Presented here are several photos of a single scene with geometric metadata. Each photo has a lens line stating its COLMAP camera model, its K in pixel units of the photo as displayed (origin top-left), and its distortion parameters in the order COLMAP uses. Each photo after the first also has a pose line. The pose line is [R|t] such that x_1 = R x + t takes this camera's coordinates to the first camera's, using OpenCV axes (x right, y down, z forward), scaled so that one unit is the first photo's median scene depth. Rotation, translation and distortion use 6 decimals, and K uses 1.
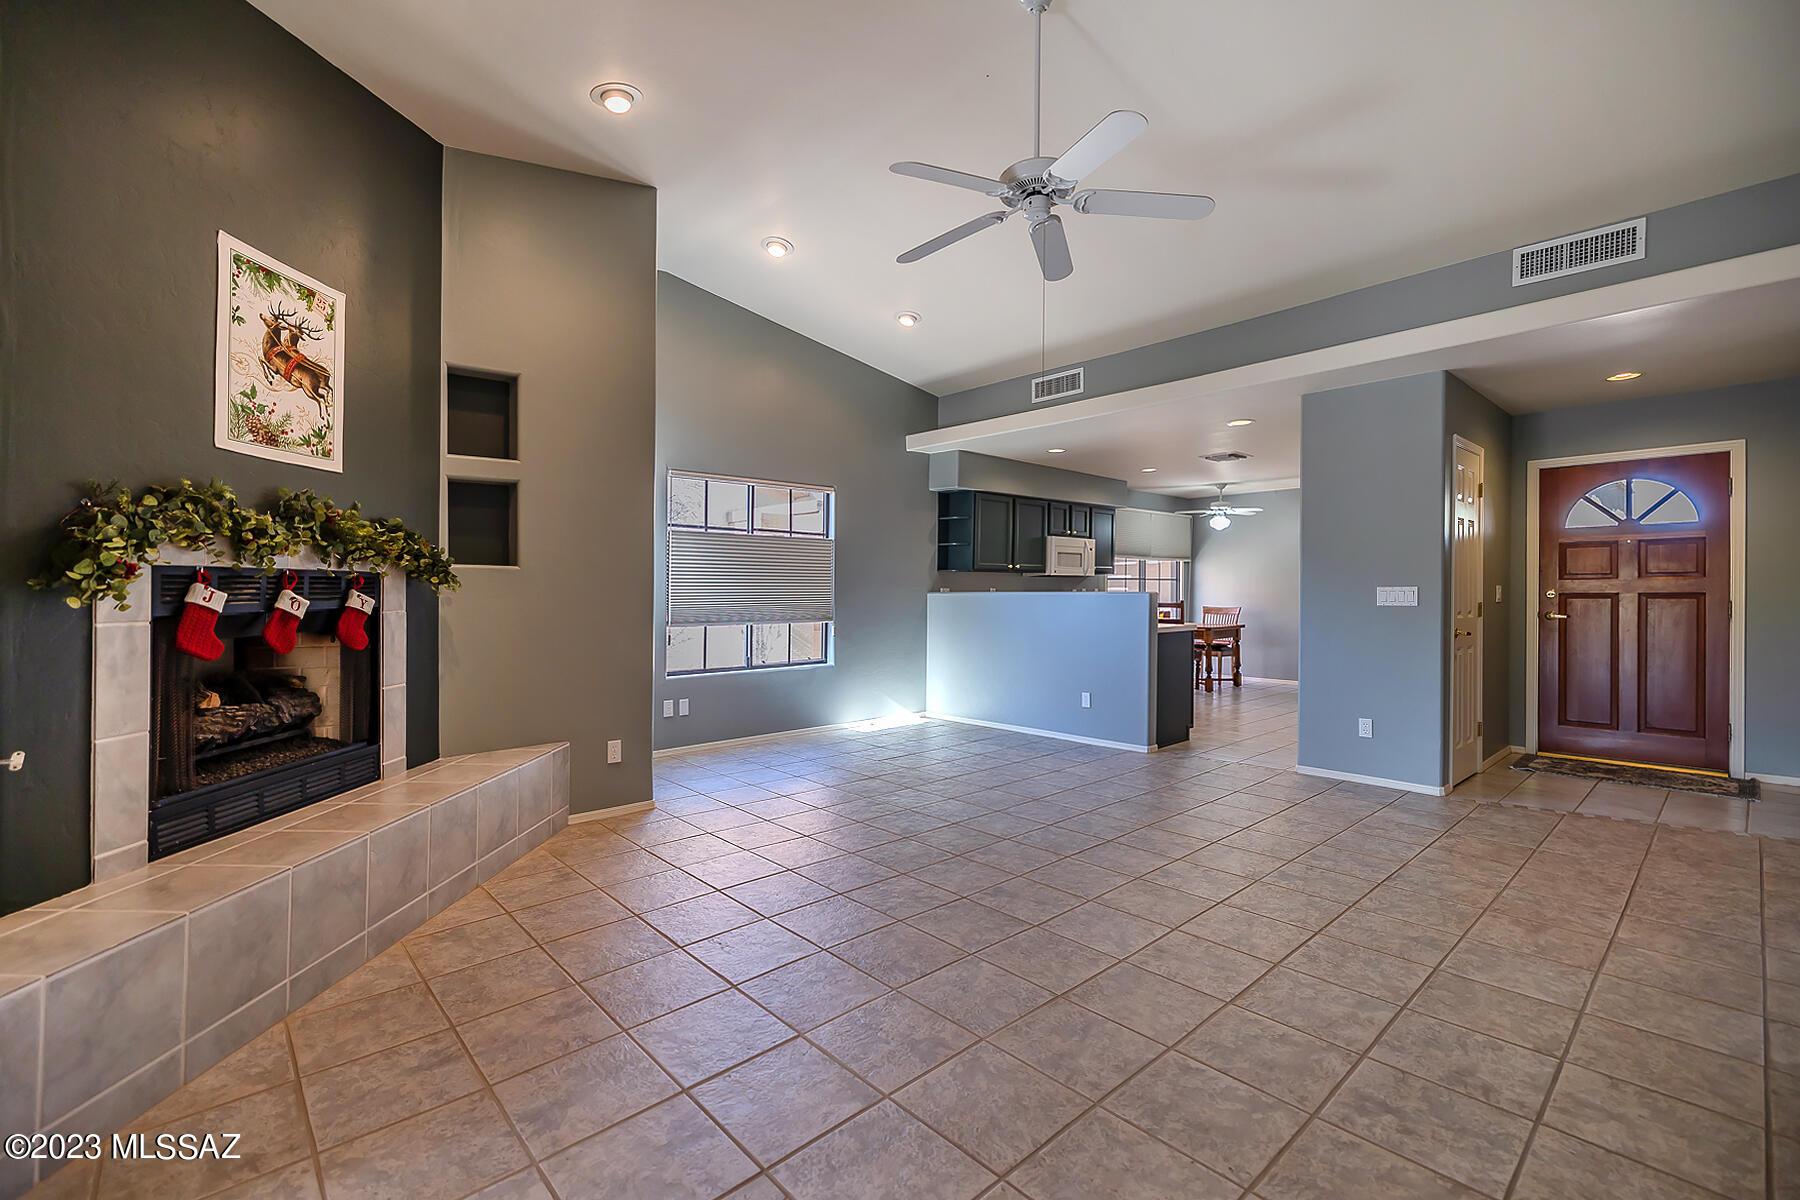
lens RADIAL K [[770.6, 0, 898.1], [0, 770.6, 589.1], [0, 0, 1]] dist [0.000049, -0.000230]
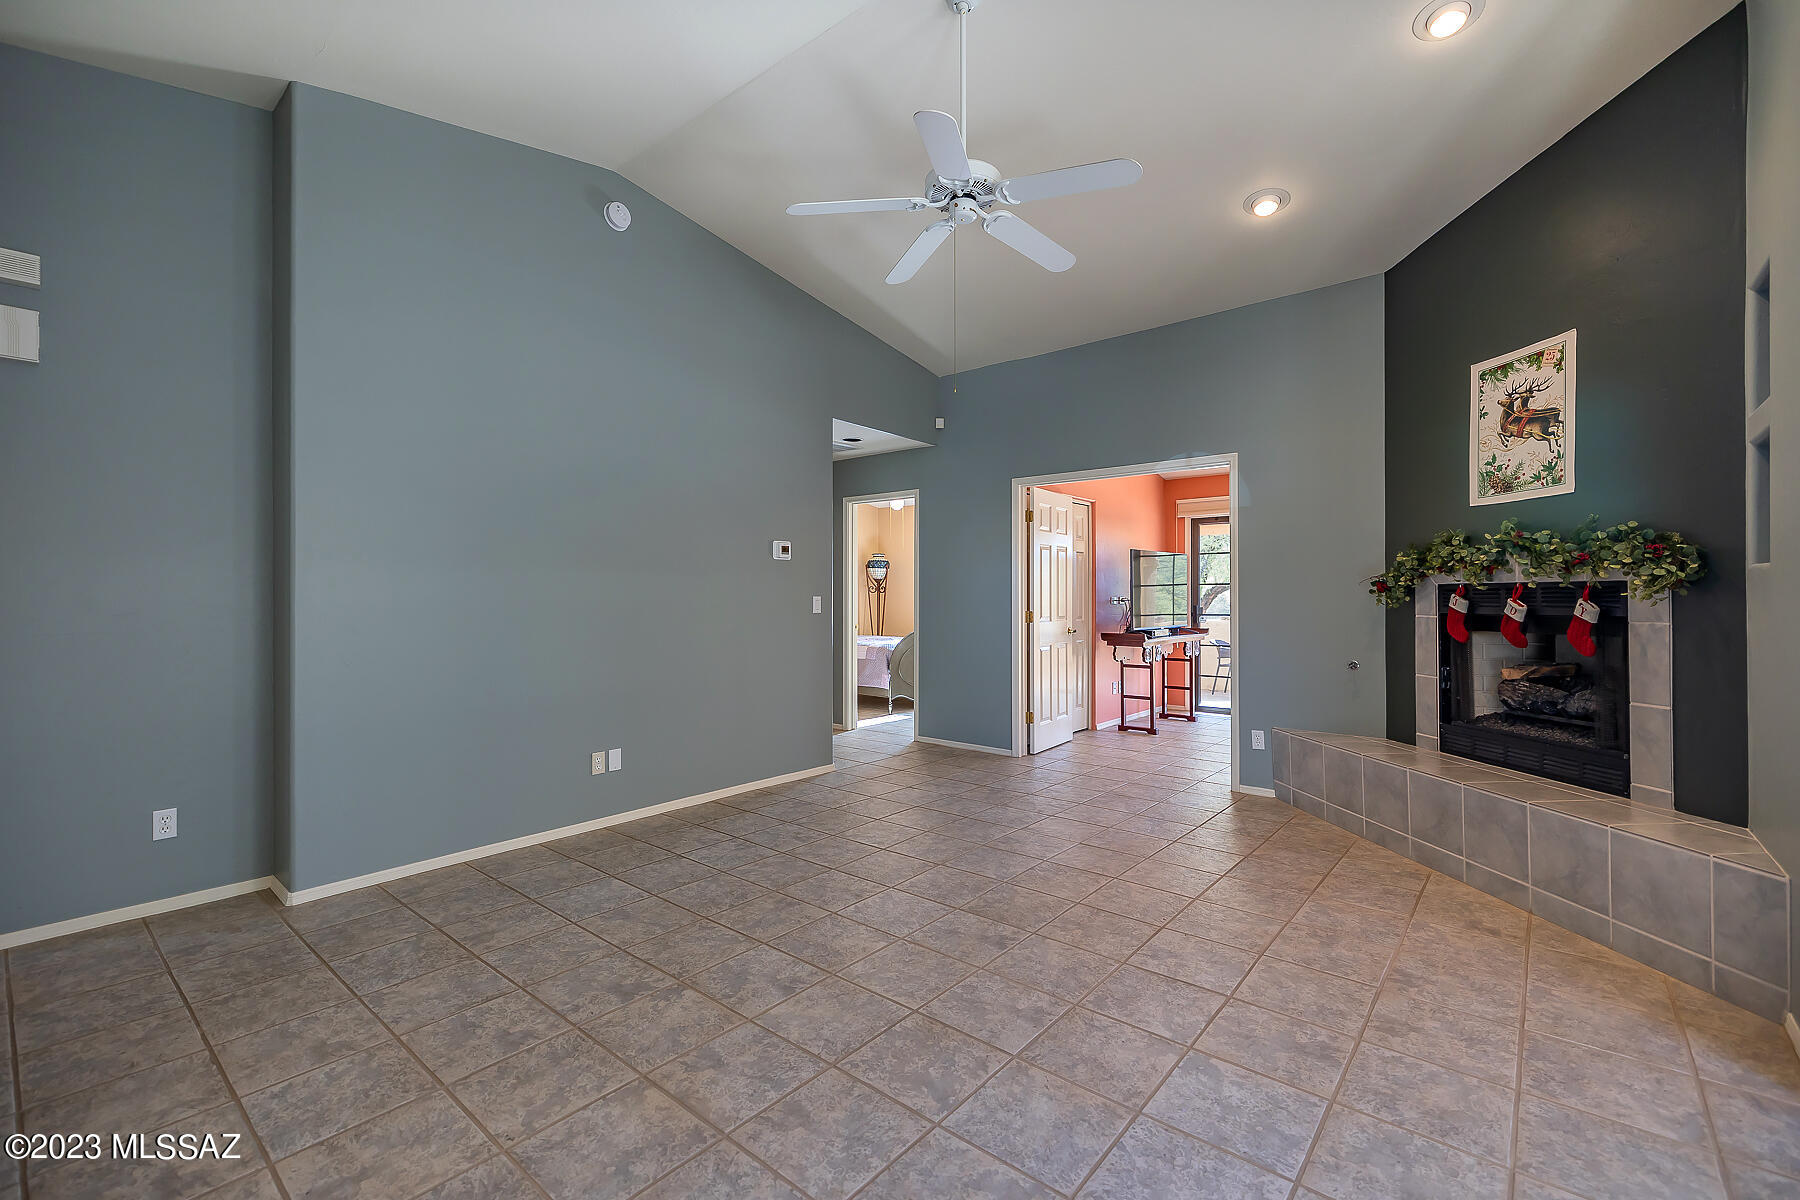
lens RADIAL K [[756.9, 0, 967.4], [0, 756.9, 590.6], [0, 0, 1]] dist [0.005895, 0.000044]
pose [[-0.978348, 0.005524, -0.206894, 0.229556], [0.007054, 0.999953, -0.006657, -0.006205], [0.206848, -0.007972, -0.978341, 1.229230]]
